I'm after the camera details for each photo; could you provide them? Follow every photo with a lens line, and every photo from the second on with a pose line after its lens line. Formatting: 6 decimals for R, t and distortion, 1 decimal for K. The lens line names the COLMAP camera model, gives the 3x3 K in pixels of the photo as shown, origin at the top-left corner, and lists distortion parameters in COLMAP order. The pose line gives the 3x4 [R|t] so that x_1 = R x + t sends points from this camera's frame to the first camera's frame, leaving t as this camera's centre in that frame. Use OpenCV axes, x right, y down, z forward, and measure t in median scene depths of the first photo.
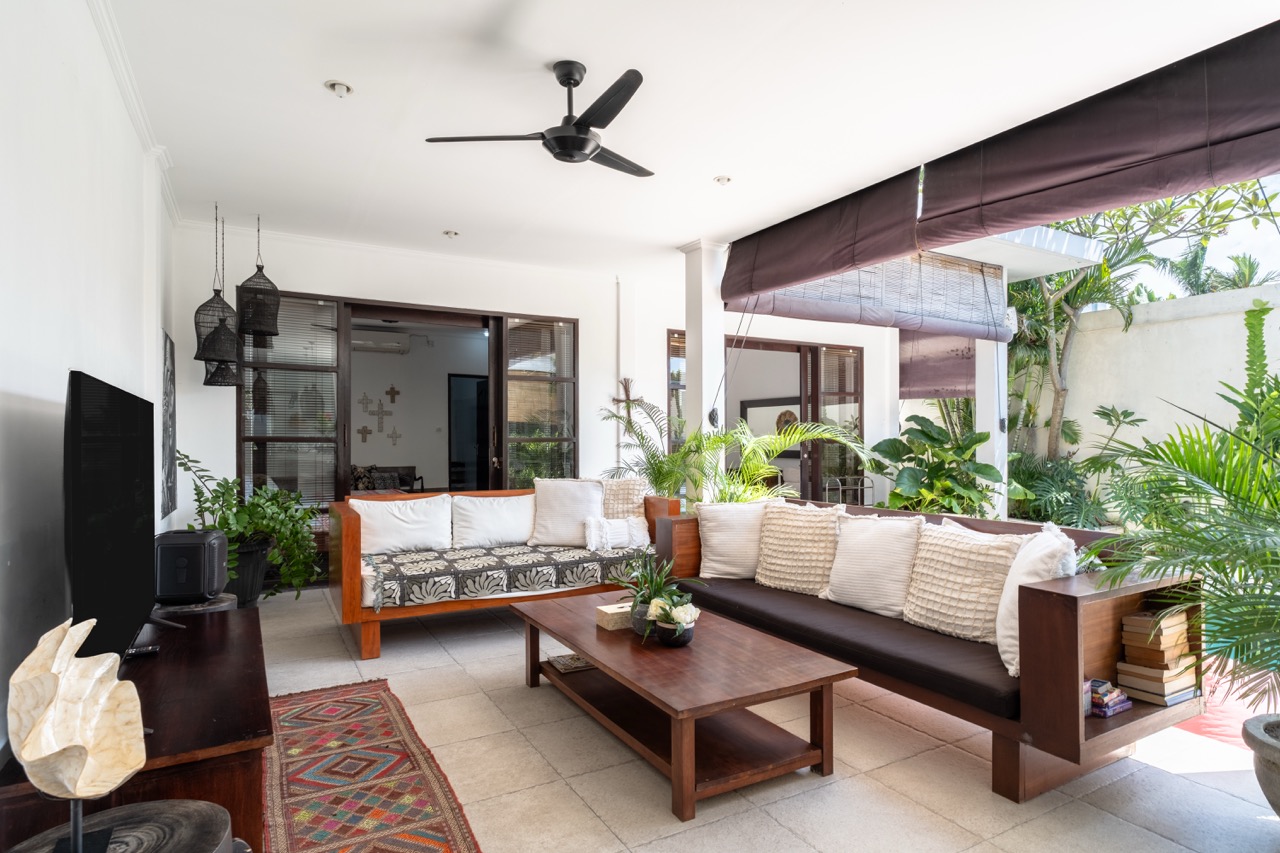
lens RADIAL K [[698.5, 0, 637.9], [0, 698.5, 433.3], [0, 0, 1]] dist [0.000342, -0.000078]
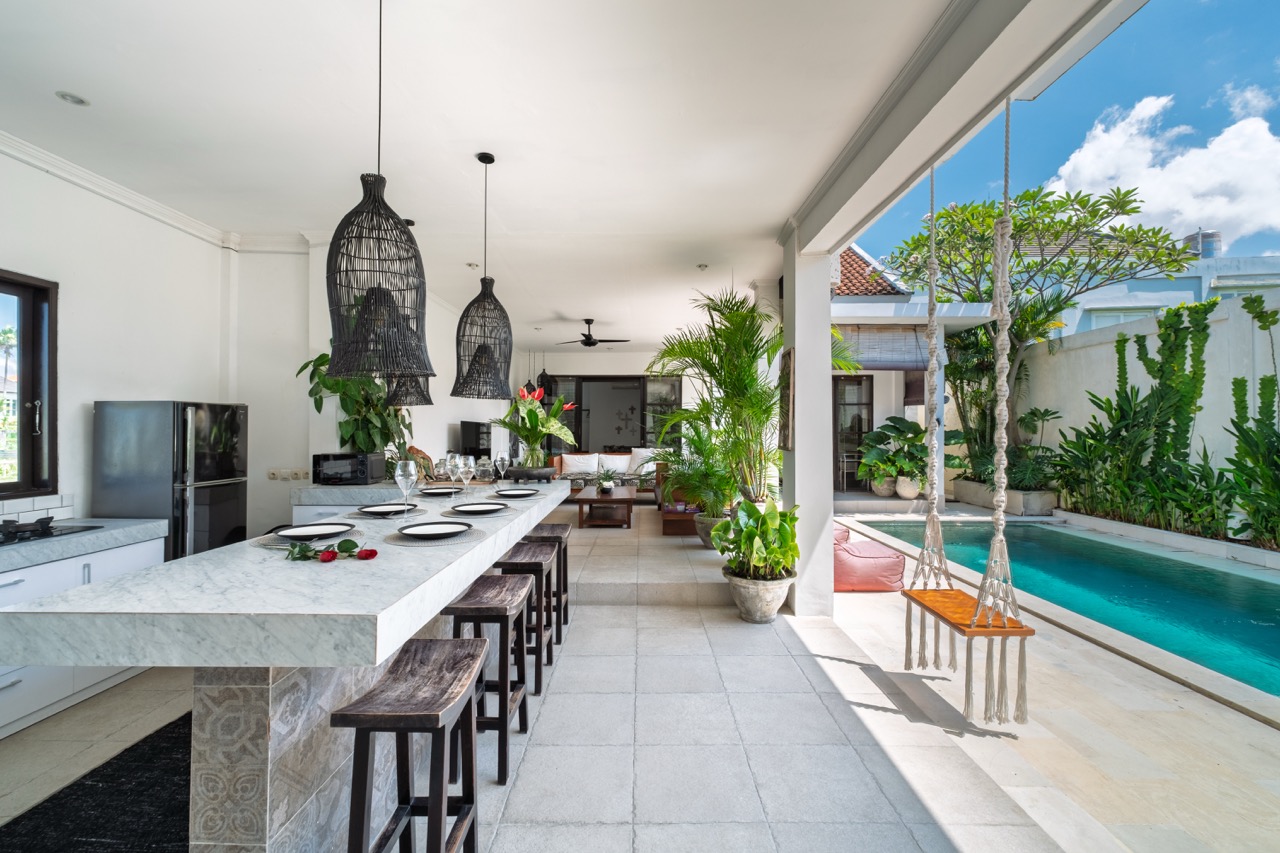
lens RADIAL K [[551.3, 0, 634.8], [0, 551.3, 427.2], [0, 0, 1]] dist [0.000900, 0.000147]
pose [[0.868283, -0.008976, -0.495988, 0.565843], [0.009515, 0.999954, -0.001441, -0.004922], [0.495978, -0.003468, 0.868328, -0.472495]]
